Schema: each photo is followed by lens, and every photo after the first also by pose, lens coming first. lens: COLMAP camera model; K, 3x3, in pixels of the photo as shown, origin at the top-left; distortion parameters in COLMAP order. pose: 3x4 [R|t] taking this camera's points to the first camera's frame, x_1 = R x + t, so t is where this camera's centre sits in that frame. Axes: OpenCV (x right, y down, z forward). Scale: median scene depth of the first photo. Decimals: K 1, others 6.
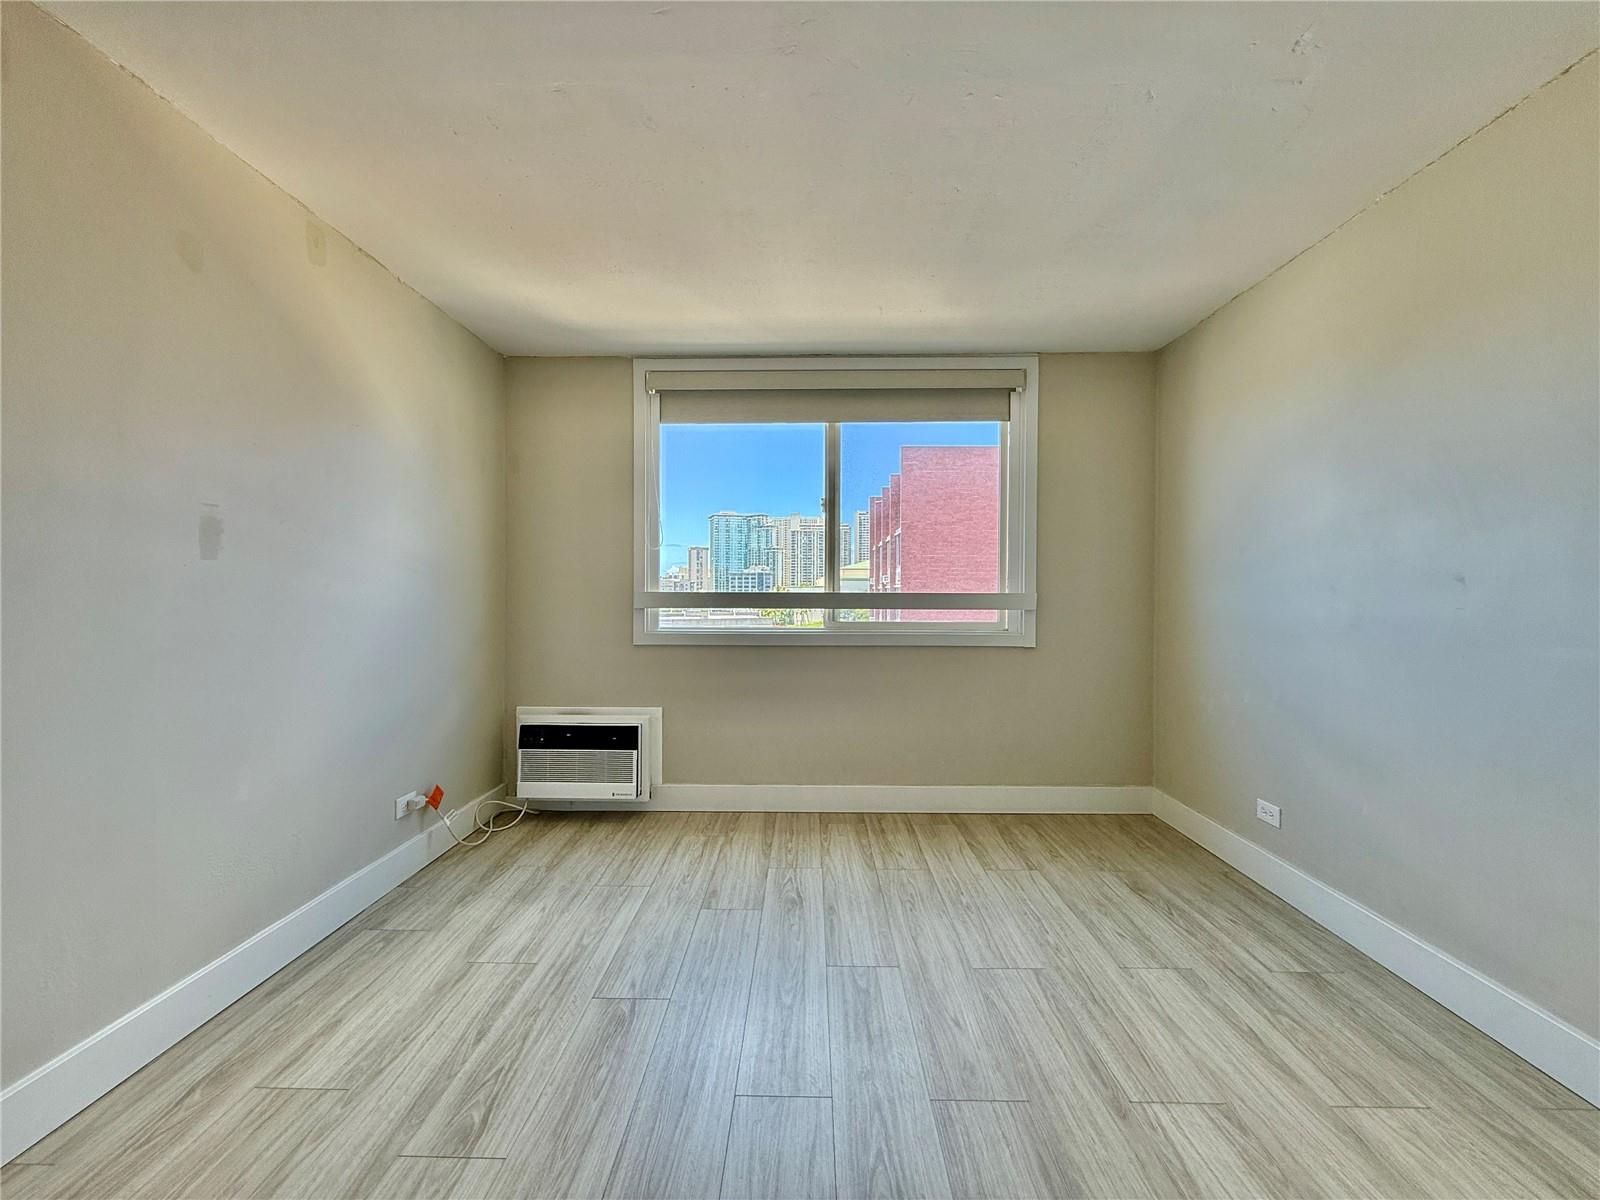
lens RADIAL K [[637.9, 0, 795.5], [0, 637.9, 597.8], [0, 0, 1]] dist [0.000093, 0.000246]
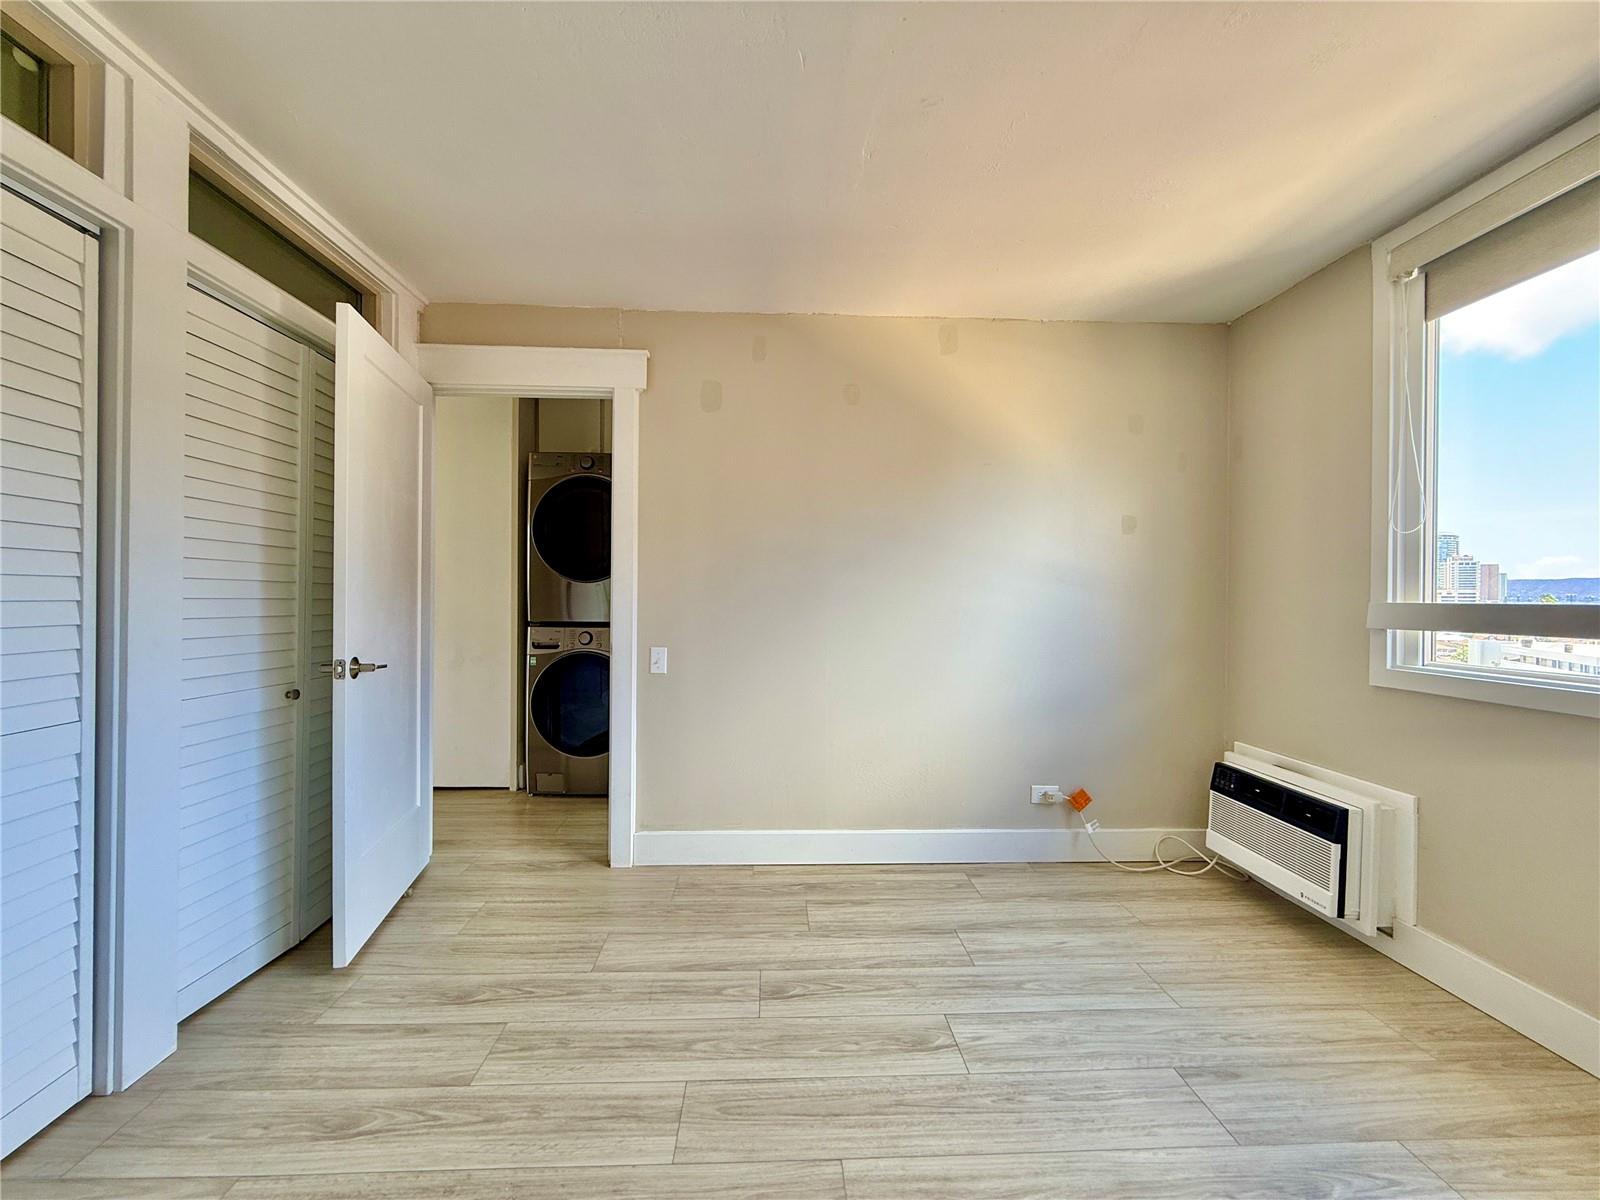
lens RADIAL K [[637.9, 0, 799.7], [0, 637.9, 598.8], [0, 0, 1]] dist [0.000093, 0.000246]
pose [[0.065503, -0.002856, -0.997848, 0.372757], [-0.017866, 0.999832, -0.004034, -0.000671], [0.997692, 0.018091, 0.065441, 0.407271]]
